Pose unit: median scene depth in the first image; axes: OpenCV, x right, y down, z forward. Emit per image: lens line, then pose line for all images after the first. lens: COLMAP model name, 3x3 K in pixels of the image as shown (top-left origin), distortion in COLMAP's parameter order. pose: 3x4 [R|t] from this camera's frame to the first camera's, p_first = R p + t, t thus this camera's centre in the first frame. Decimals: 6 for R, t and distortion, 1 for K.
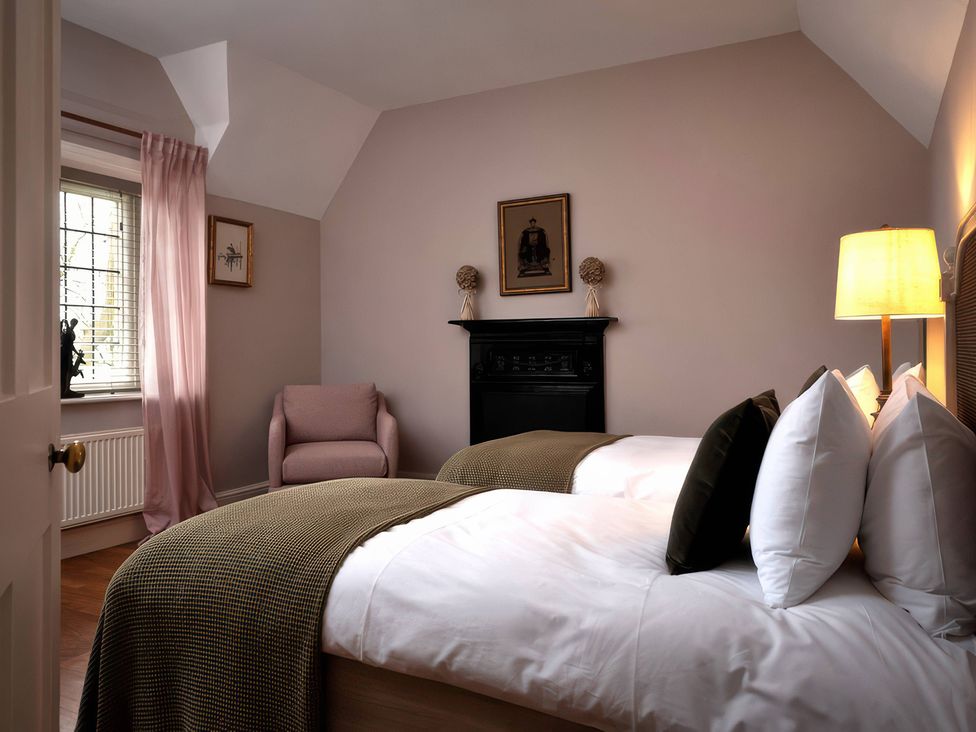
lens RADIAL K [[731.5, 0, 488.0], [0, 731.5, 366.0], [0, 0, 1]] dist [0.005272, 0.000118]
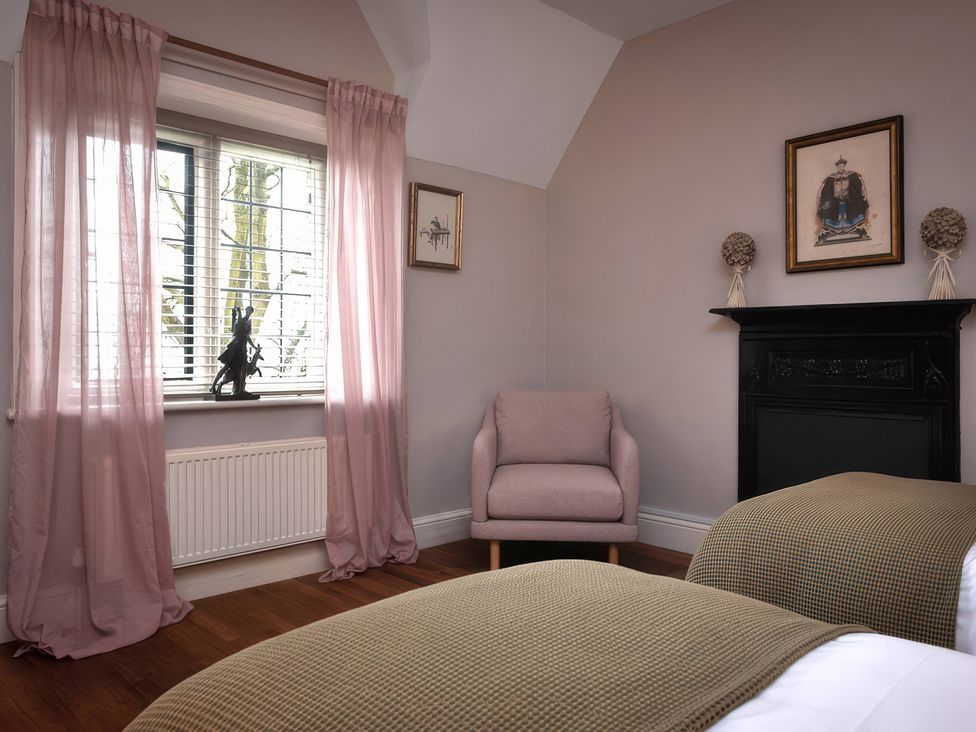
lens RADIAL K [[709.7, 0, 484.5], [0, 709.7, 349.0], [0, 0, 1]] dist [-0.002703, -0.000580]
pose [[0.945081, 0.009911, -0.326685, -0.037865], [-0.018009, 0.999601, -0.021772, -0.001964], [0.326339, 0.026460, 0.944883, 0.274038]]
